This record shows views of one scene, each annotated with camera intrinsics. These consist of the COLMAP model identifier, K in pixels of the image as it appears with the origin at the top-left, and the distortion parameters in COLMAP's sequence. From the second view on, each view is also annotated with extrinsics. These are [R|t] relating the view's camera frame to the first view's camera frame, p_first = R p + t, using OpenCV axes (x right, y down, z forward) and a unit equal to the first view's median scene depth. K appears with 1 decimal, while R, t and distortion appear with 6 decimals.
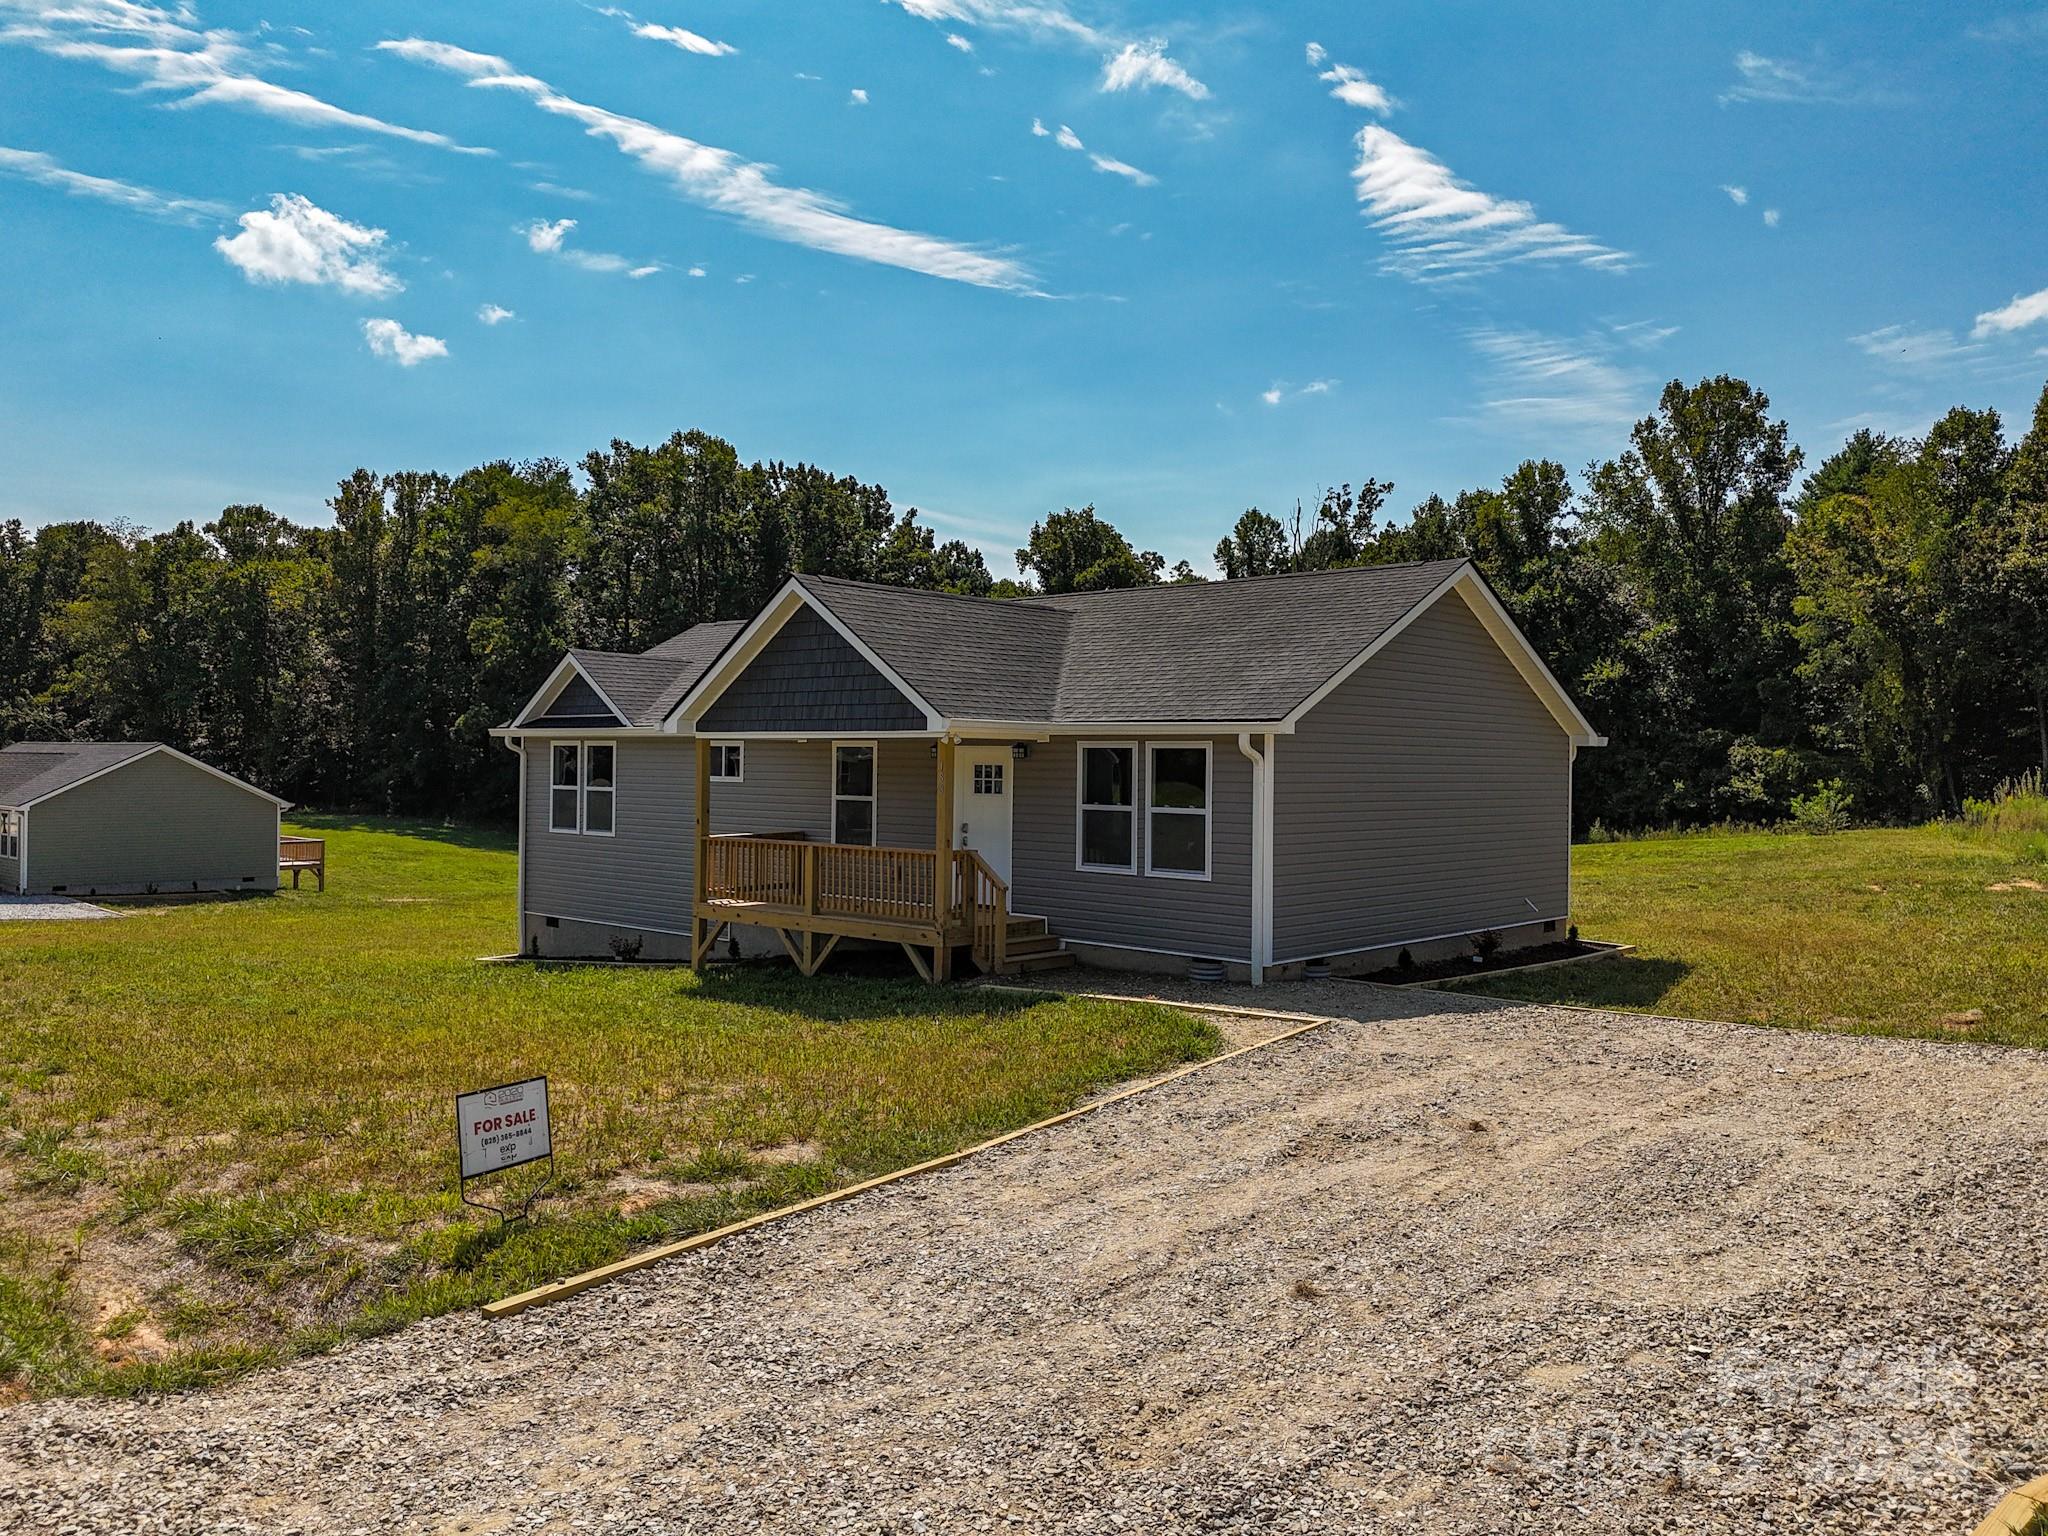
lens RADIAL K [[1550.9, 0, 1024.0], [0, 1550.9, 768.0], [0, 0, 1]] dist [0.257014, -0.357192]
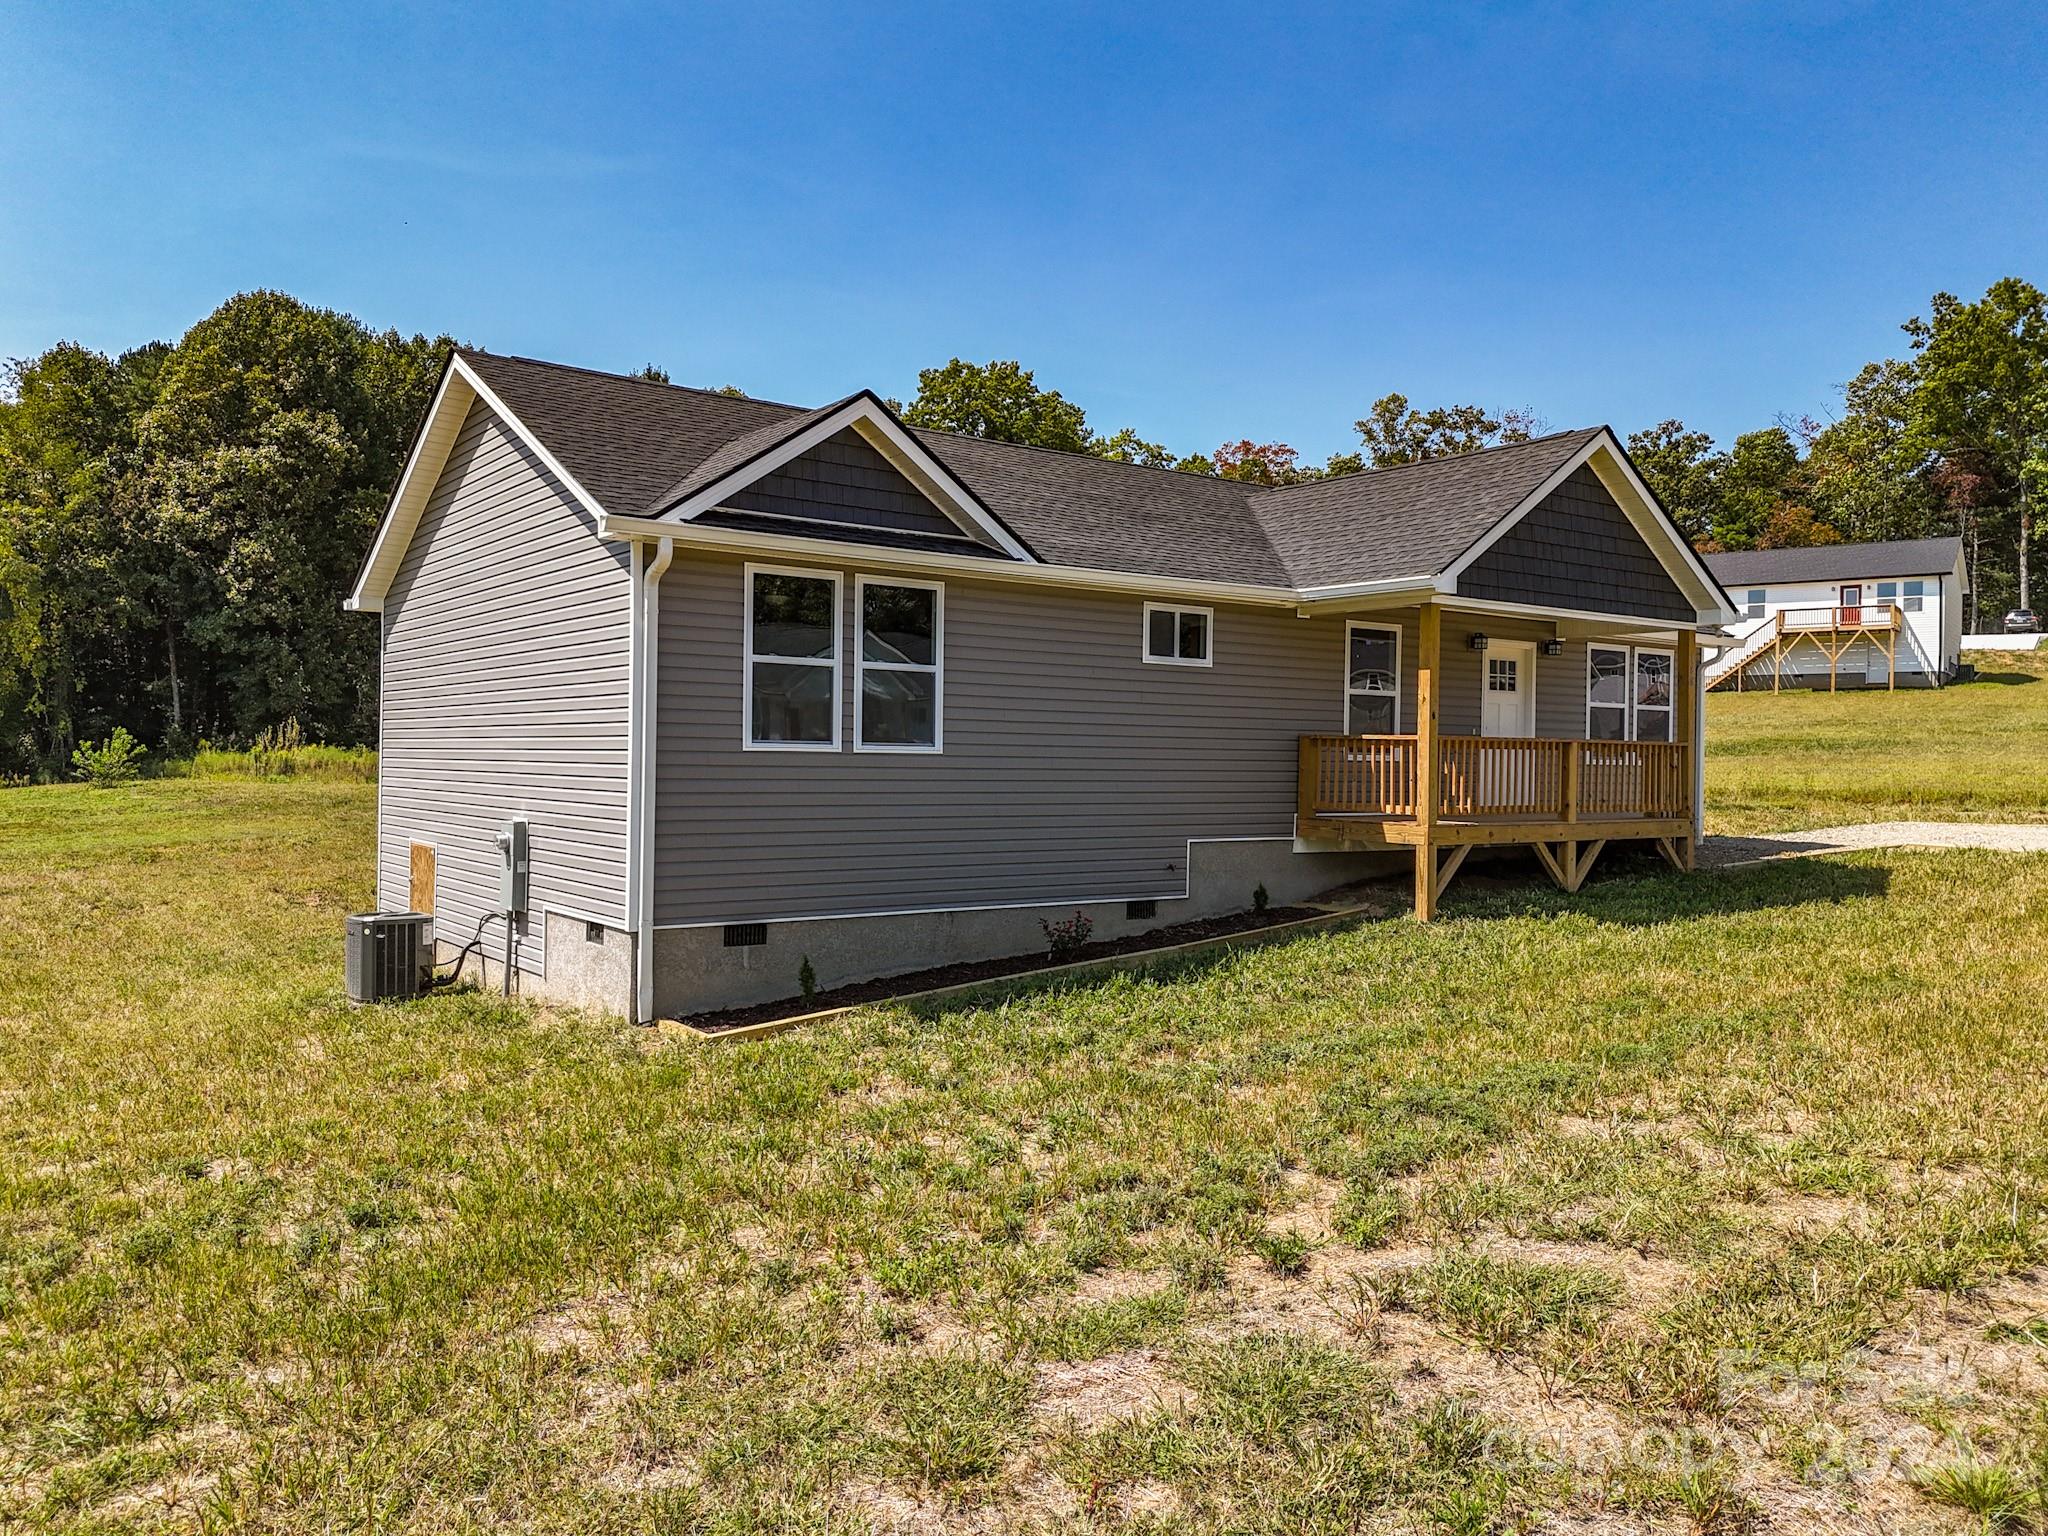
lens RADIAL K [[1505.4, 0, 1024.0], [0, 1505.4, 768.0], [0, 0, 1]] dist [0.077626, -0.075129]
pose [[0.182800, -0.016444, 0.983013, -0.168600], [-0.007525, 0.999807, 0.018124, 0.008385], [-0.983121, -0.010710, 0.182641, 0.189651]]
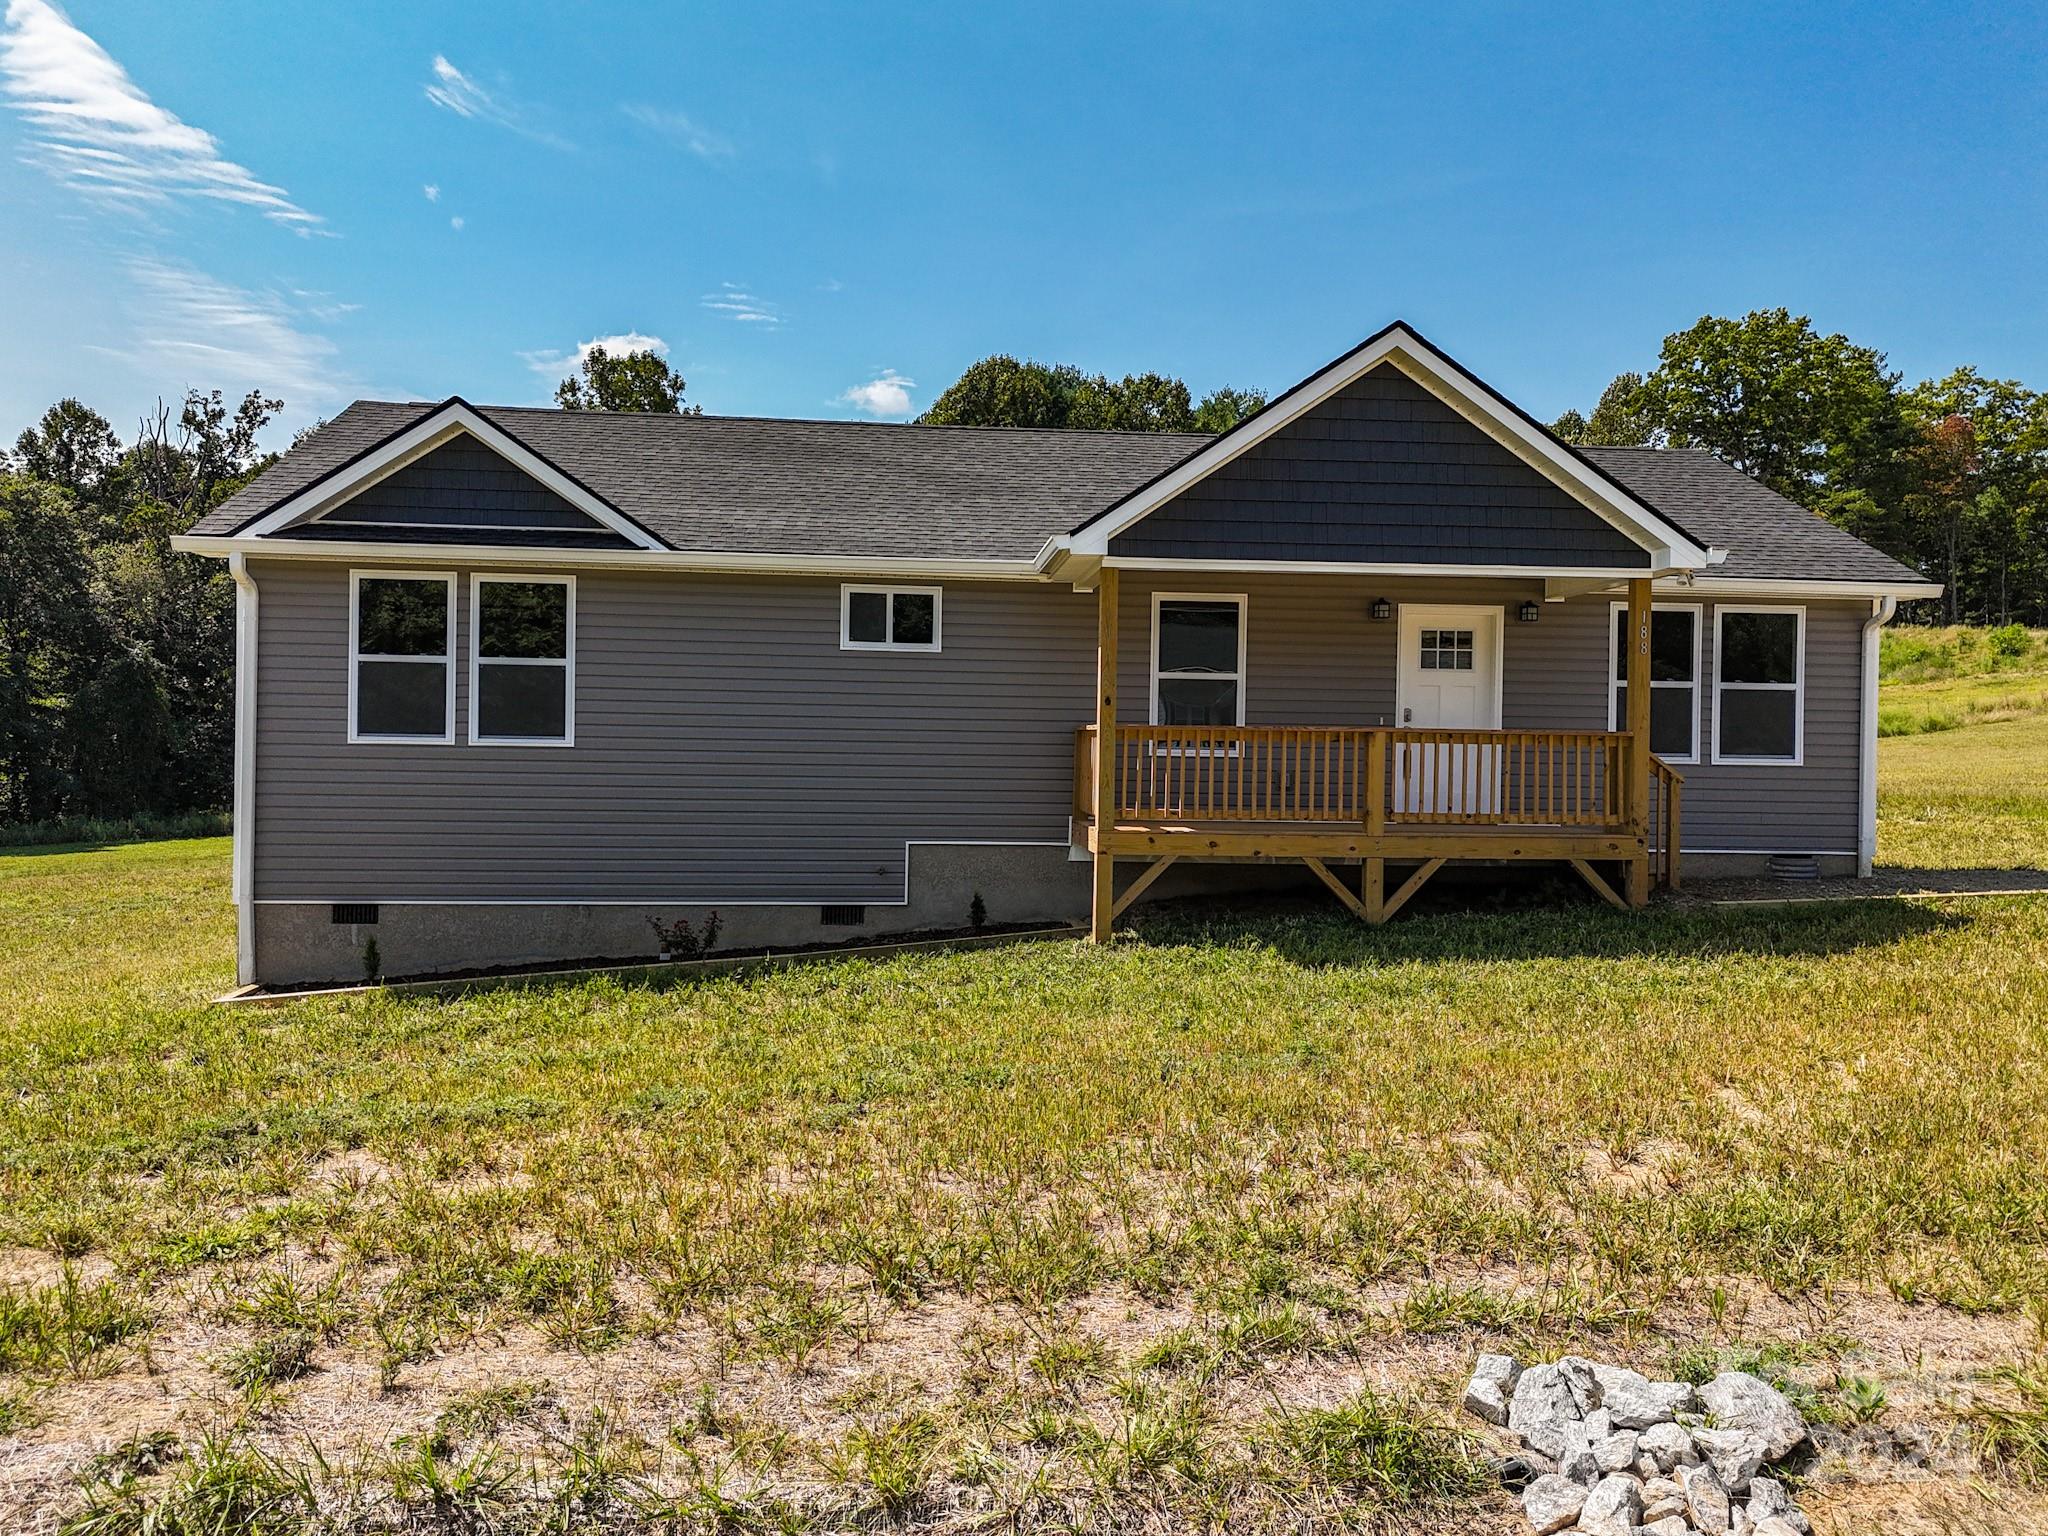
lens RADIAL K [[1505.4, 0, 1024.0], [0, 1505.4, 768.0], [0, 0, 1]] dist [0.077626, -0.075129]
pose [[0.661279, -0.009239, 0.750083, -0.121048], [-0.003019, 0.999883, 0.014977, 0.009210], [-0.750134, -0.012168, 0.661174, 0.113659]]
